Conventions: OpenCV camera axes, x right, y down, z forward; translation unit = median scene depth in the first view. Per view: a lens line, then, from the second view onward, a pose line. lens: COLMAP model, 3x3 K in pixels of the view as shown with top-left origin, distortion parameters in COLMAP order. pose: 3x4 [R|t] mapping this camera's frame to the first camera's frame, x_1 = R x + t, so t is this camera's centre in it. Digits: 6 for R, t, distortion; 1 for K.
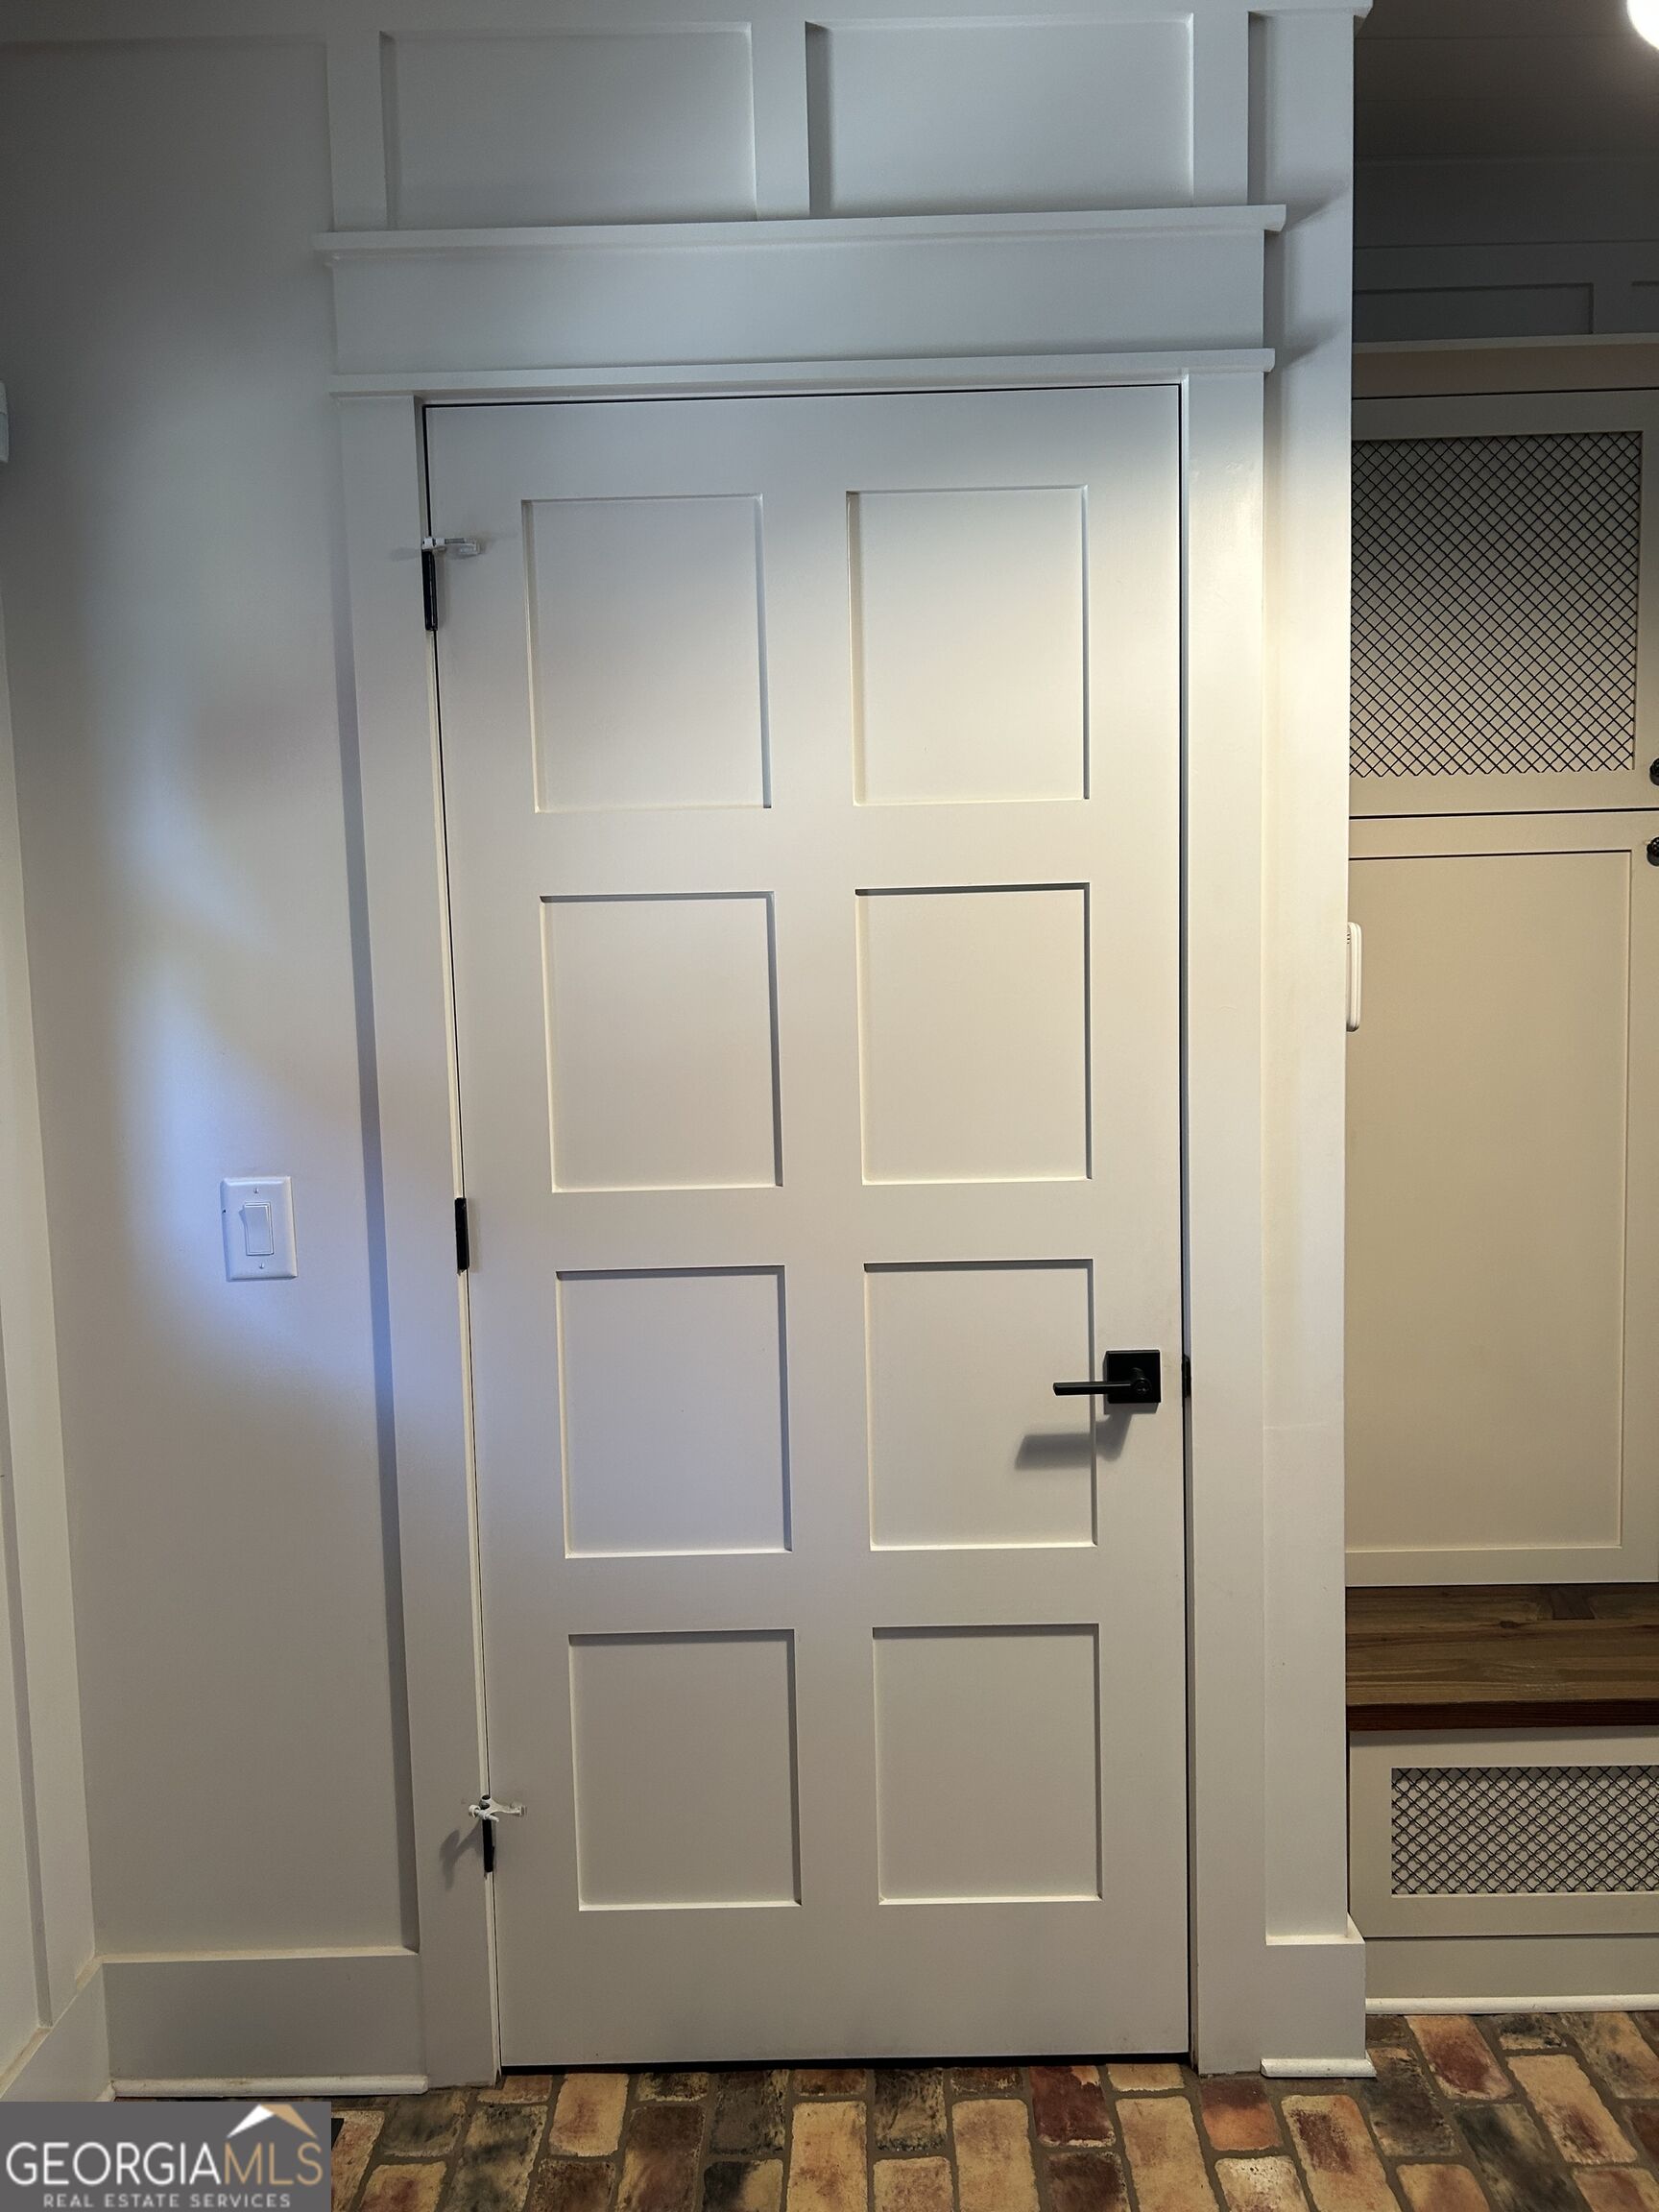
lens RADIAL K [[1665.4, 0, 836.5], [0, 1665.4, 1109.6], [0, 0, 1]] dist [0.052578, -0.060646]
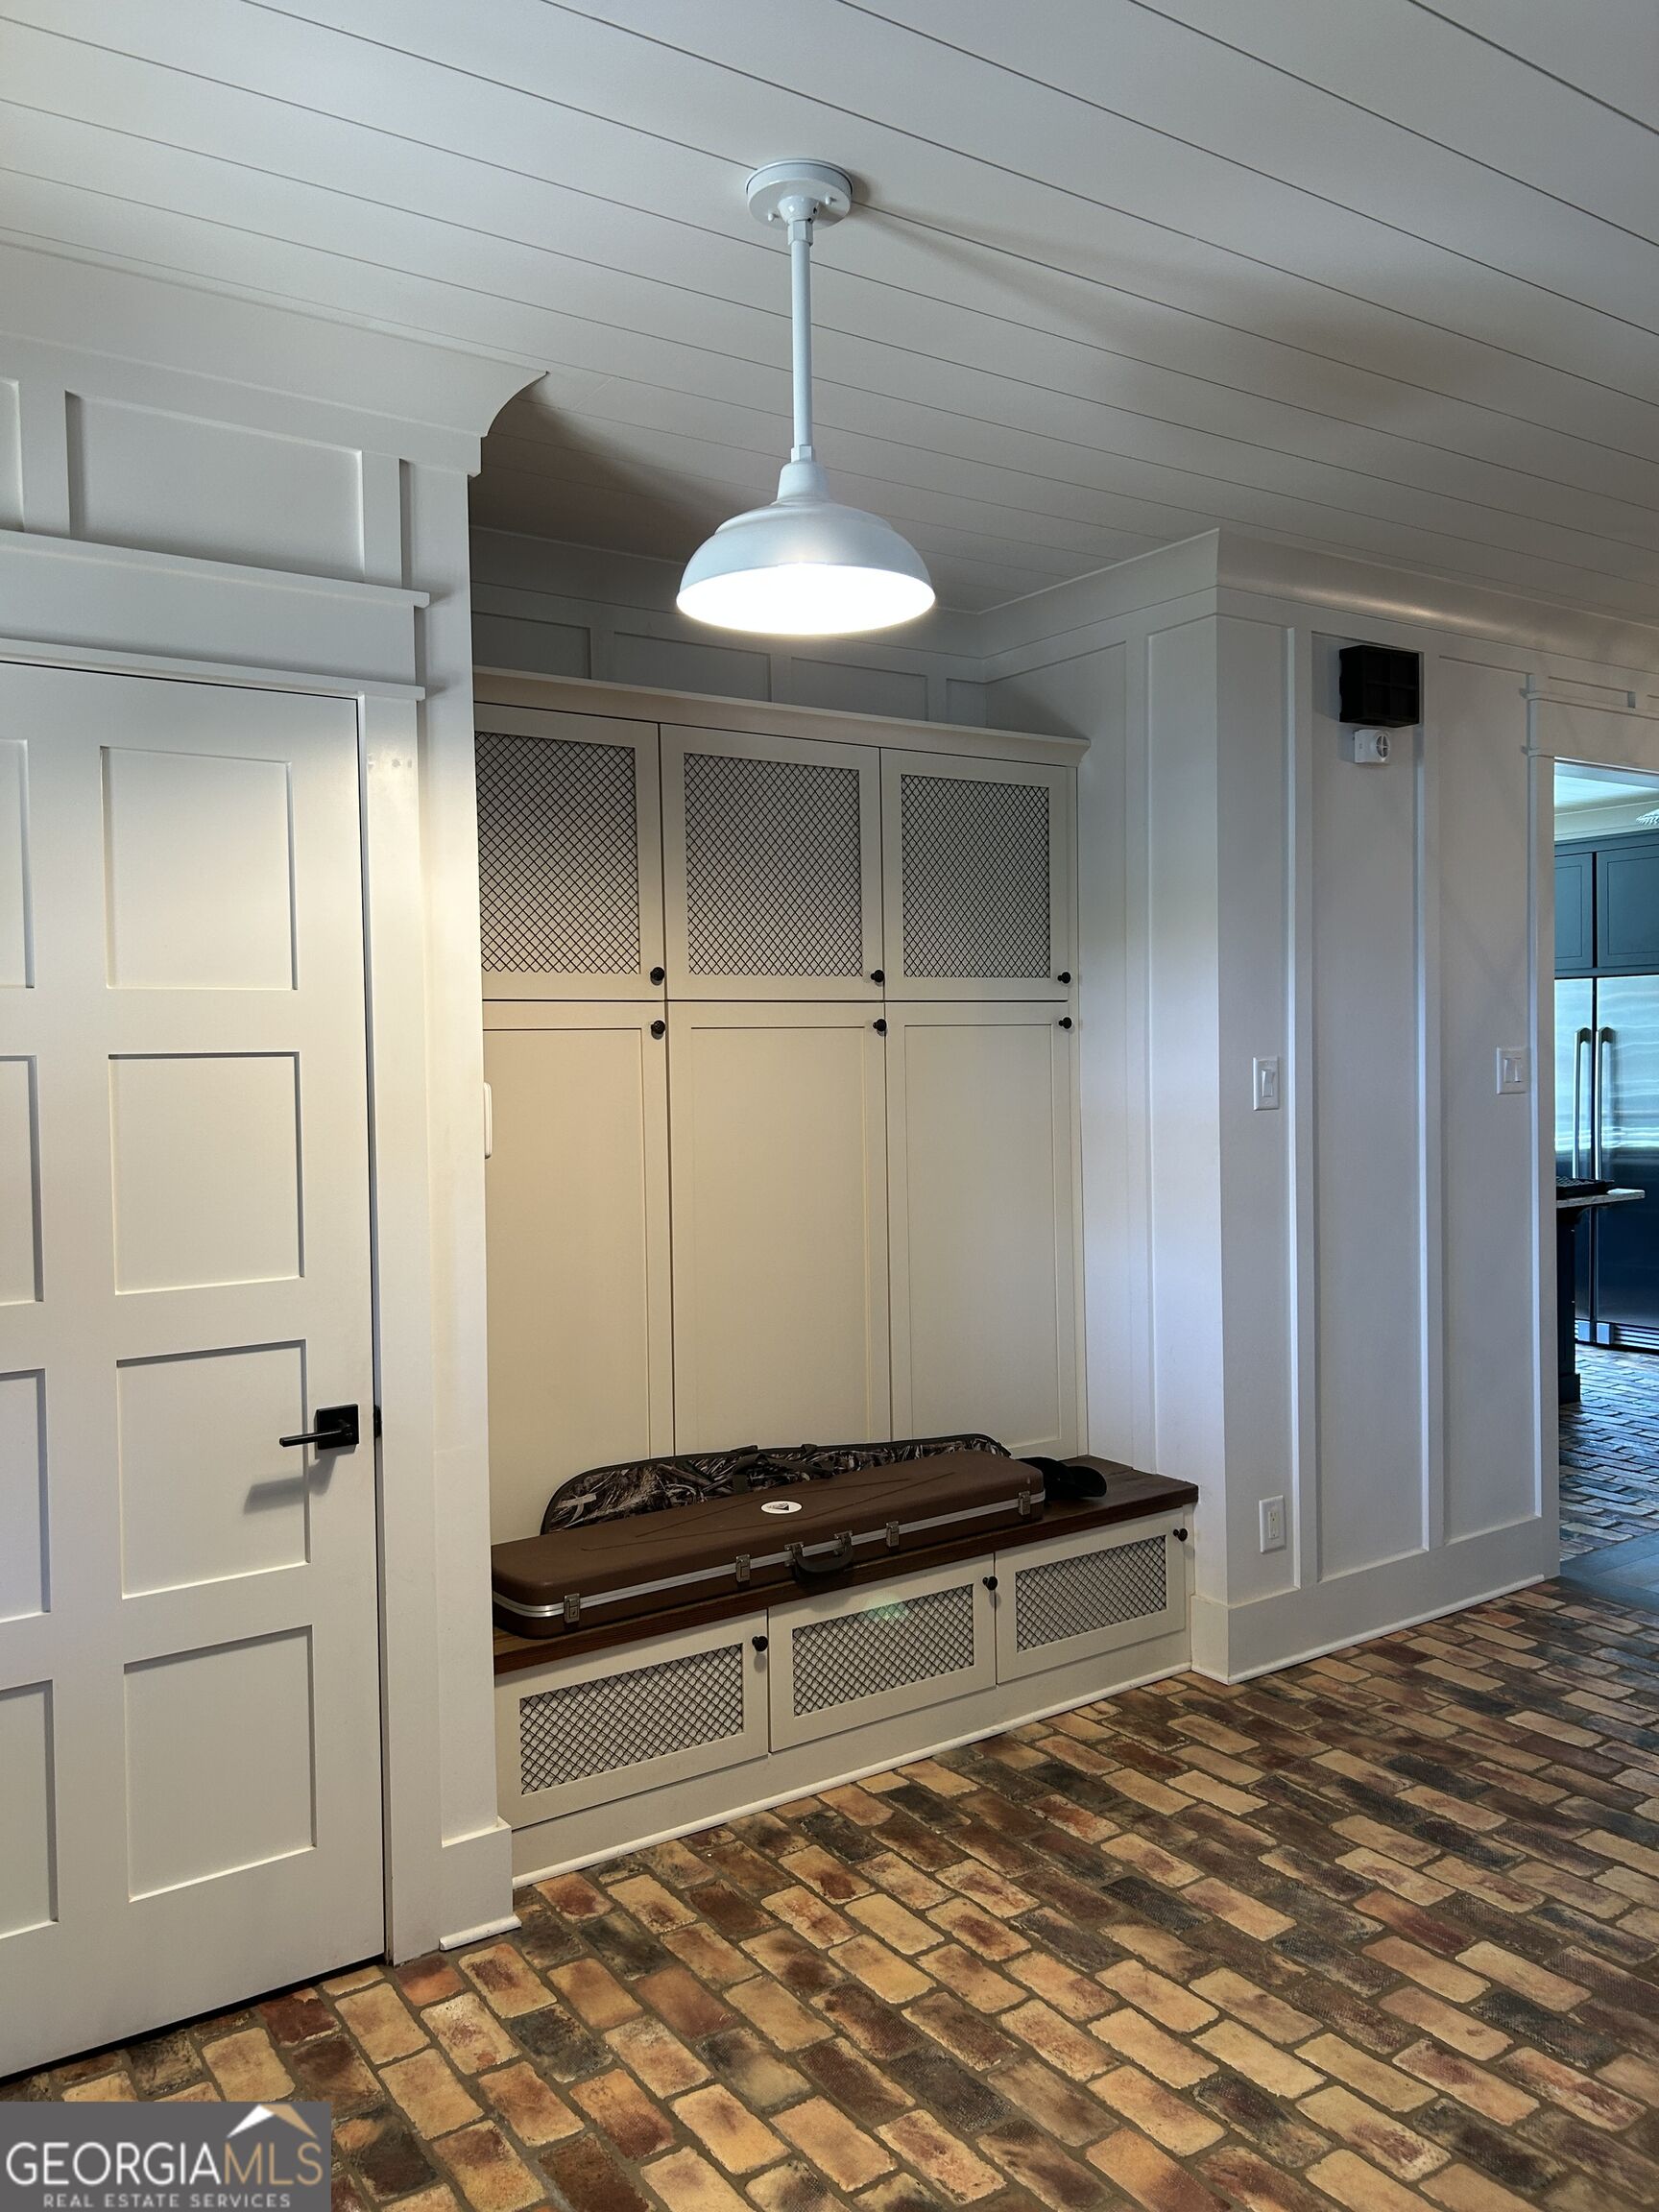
lens RADIAL K [[1678.5, 0, 826.6], [0, 1678.5, 1097.2], [0, 0, 1]] dist [0.044322, -0.046915]
pose [[0.823070, -0.006361, 0.567905, -0.255469], [0.049985, 0.996868, -0.061277, 0.002395], [-0.565736, 0.078821, 0.820810, -0.323105]]
